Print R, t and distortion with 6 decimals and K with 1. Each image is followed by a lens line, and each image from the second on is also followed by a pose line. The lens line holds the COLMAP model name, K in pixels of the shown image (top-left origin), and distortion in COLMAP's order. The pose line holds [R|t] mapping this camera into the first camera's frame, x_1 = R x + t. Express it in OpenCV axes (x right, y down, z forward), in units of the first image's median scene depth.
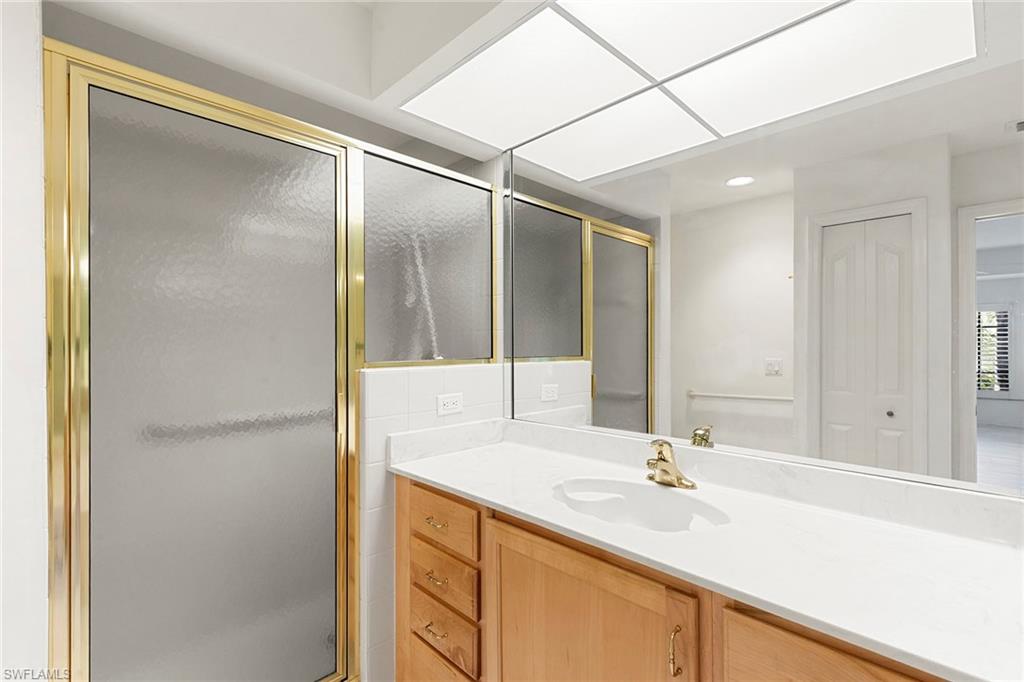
lens RADIAL K [[462.1, 0, 511.6], [0, 462.1, 338.8], [0, 0, 1]] dist [0.011427, -0.000872]
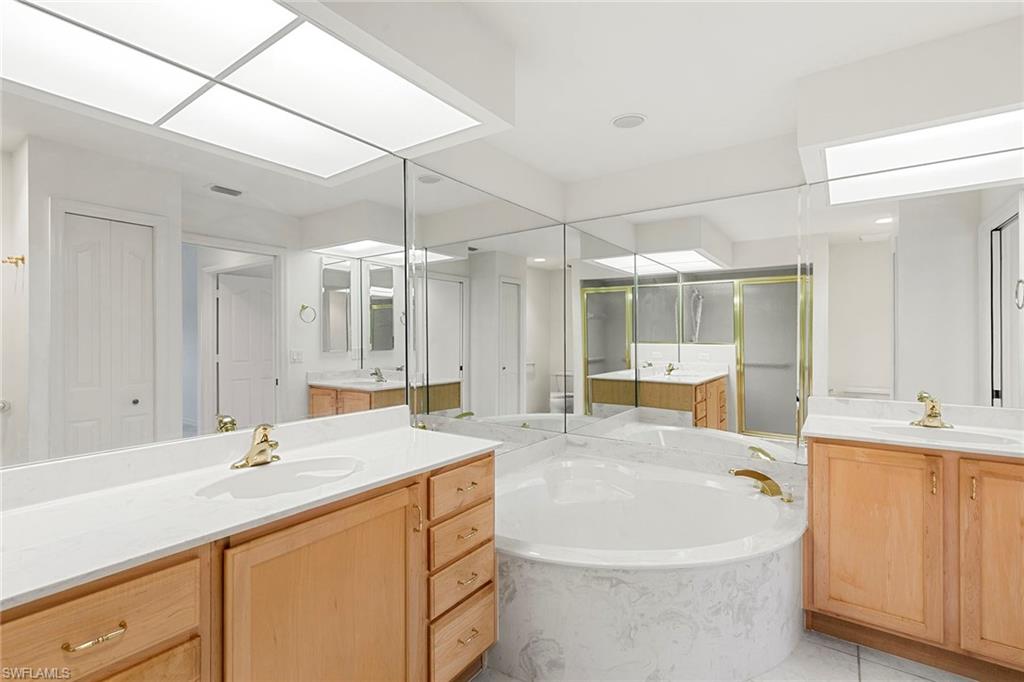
lens RADIAL K [[462.1, 0, 511.6], [0, 462.1, 338.8], [0, 0, 1]] dist [0.011427, -0.000872]
pose [[-0.165962, 0.003294, 0.986127, -0.872918], [-0.011351, 0.999922, -0.005251, 0.013109], [-0.986067, -0.012065, -0.165911, 0.606077]]
